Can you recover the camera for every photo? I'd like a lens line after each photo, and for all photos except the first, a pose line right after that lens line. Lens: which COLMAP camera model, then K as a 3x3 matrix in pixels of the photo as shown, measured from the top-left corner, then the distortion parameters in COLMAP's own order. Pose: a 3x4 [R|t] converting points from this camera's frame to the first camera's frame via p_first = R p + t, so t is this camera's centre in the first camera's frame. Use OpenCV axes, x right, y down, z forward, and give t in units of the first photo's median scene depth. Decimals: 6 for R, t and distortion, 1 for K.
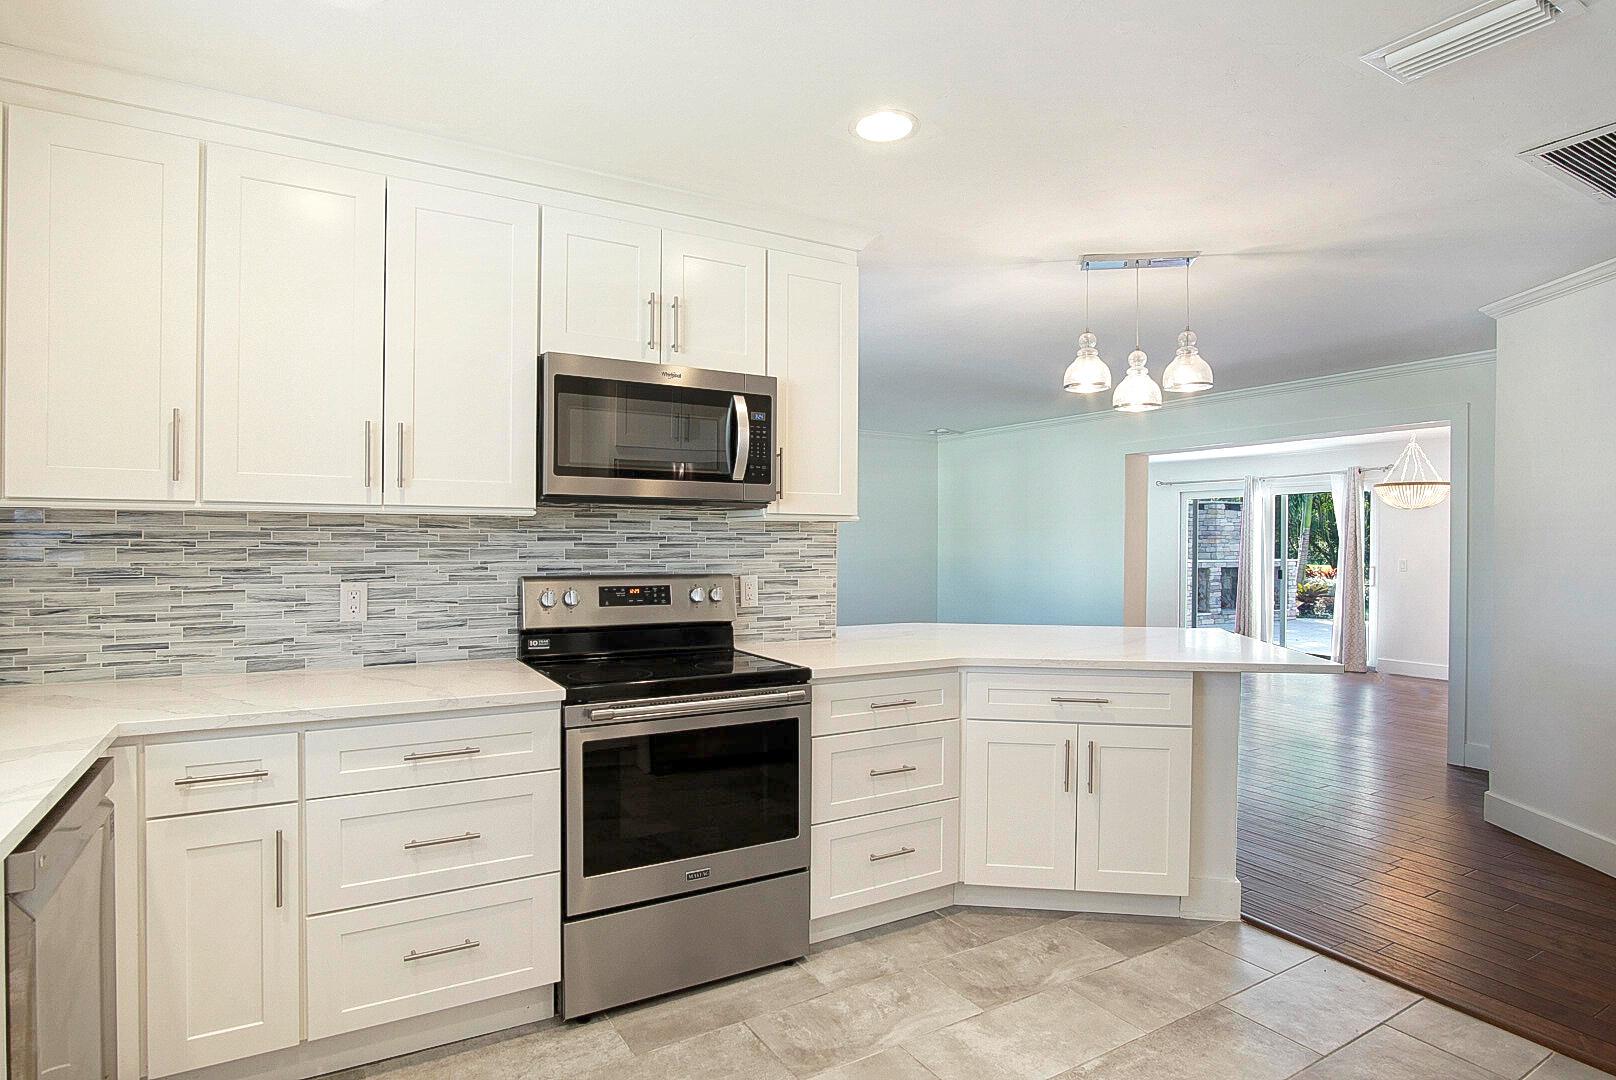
lens RADIAL K [[868.0, 0, 815.7], [0, 868.0, 541.0], [0, 0, 1]] dist [-0.024396, 0.002396]
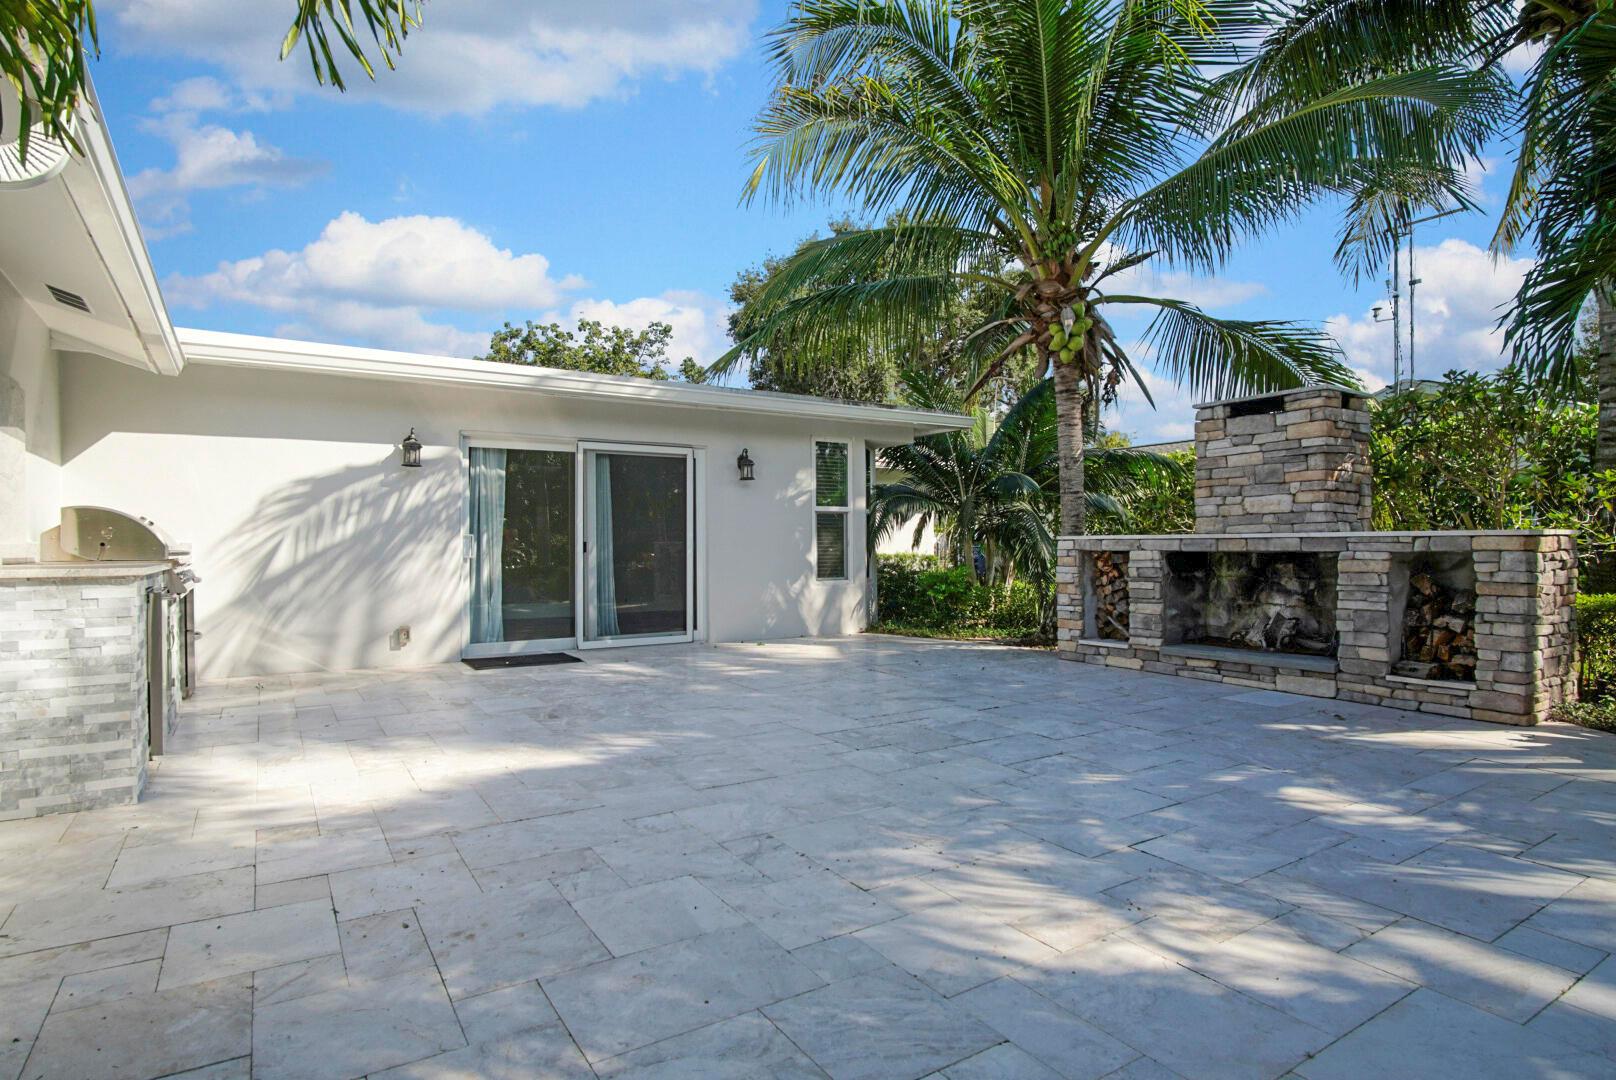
lens RADIAL K [[868.0, 0, 806.1], [0, 868.0, 542.4], [0, 0, 1]] dist [-0.024396, 0.002396]
pose [[0.034449, -0.005024, -0.999394, 0.832767], [0.011610, 0.999922, -0.004627, 0.023506], [0.999339, -0.011444, 0.034505, 0.718929]]
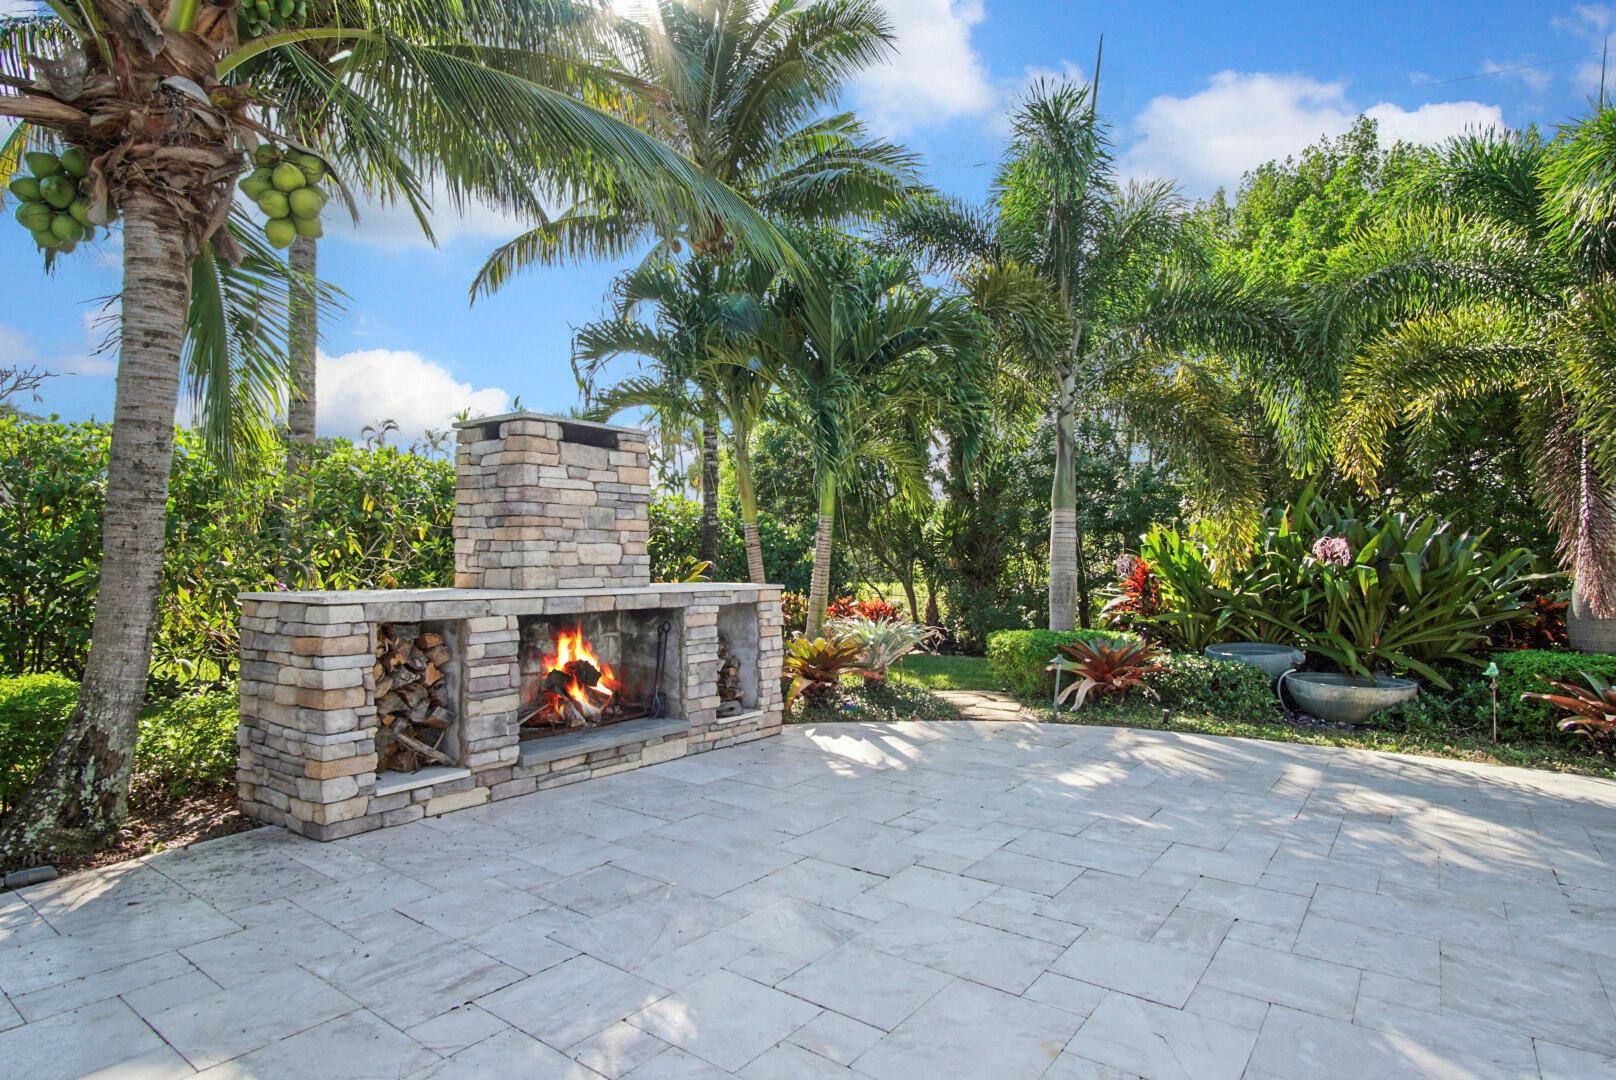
lens RADIAL K [[868.0, 0, 804.5], [0, 868.0, 544.6], [0, 0, 1]] dist [-0.024396, 0.002396]
pose [[0.921896, 0.010045, 0.387307, 0.400356], [-0.004427, 0.999872, -0.015394, 0.008264], [-0.387412, 0.012477, 0.921822, 0.605584]]
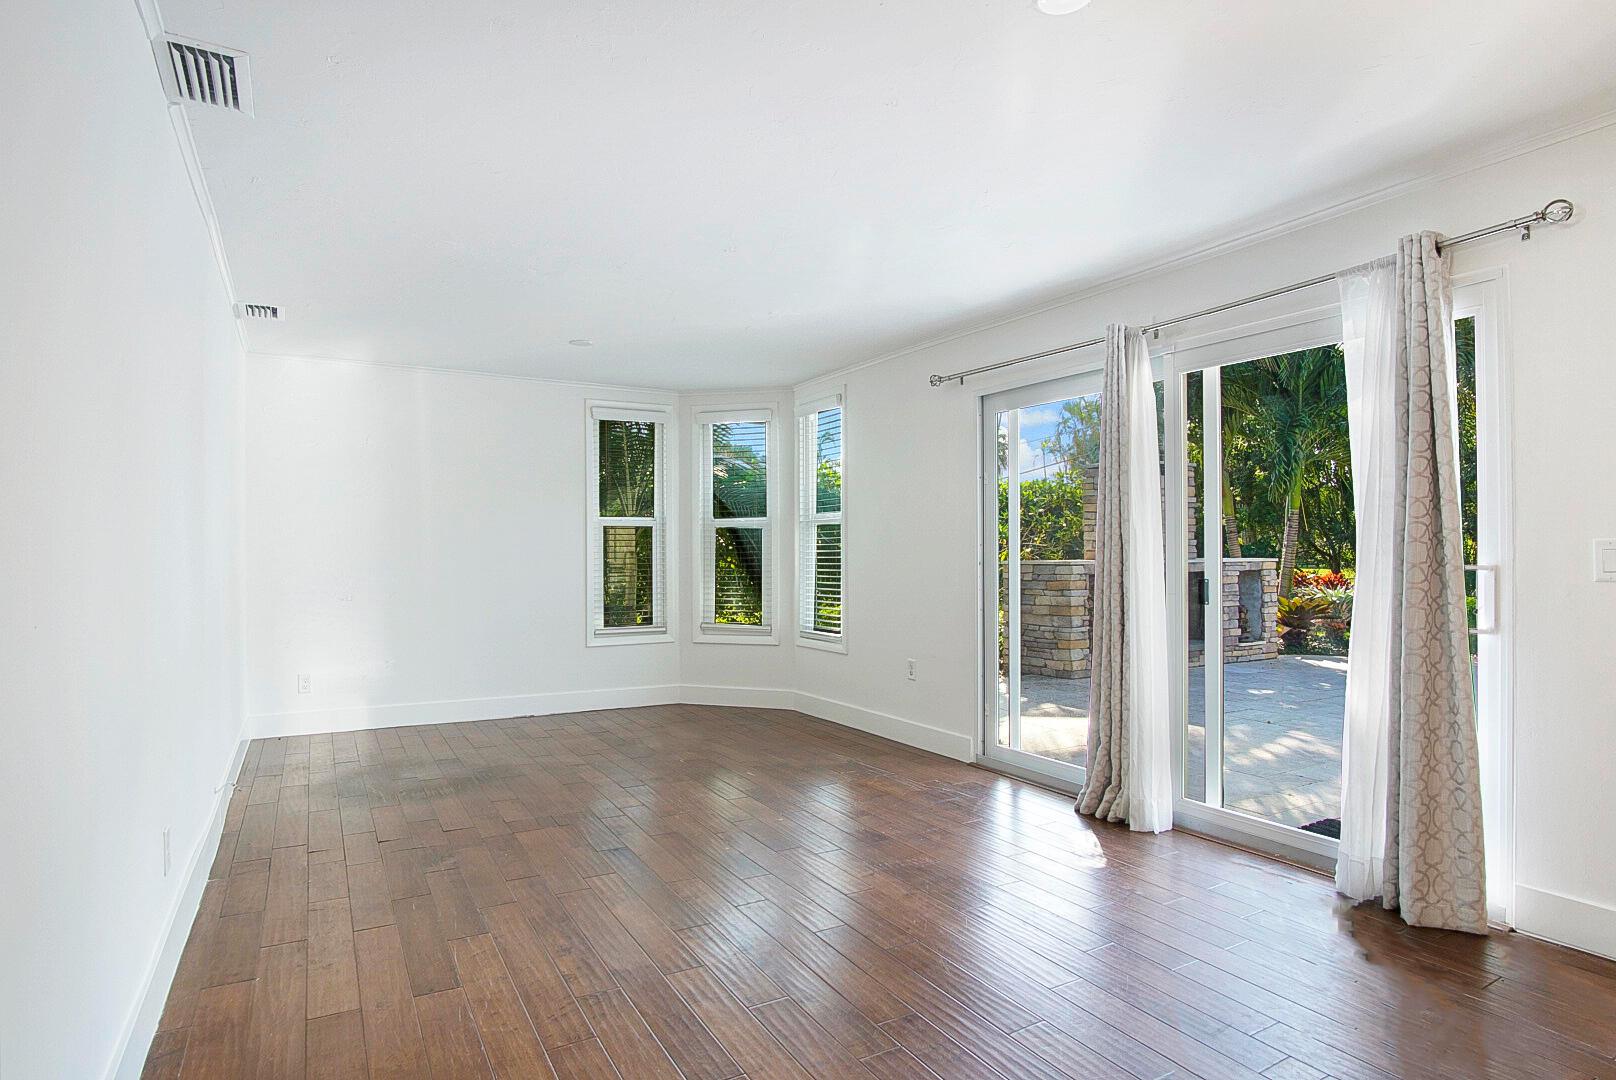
lens RADIAL K [[868.0, 0, 797.1], [0, 868.0, 548.8], [0, 0, 1]] dist [-0.024396, 0.002396]
pose [[0.999848, -0.011636, -0.013011, 0.223848], [0.011591, 0.999927, -0.003529, 0.012213], [0.013051, 0.003378, 0.999909, 0.381014]]
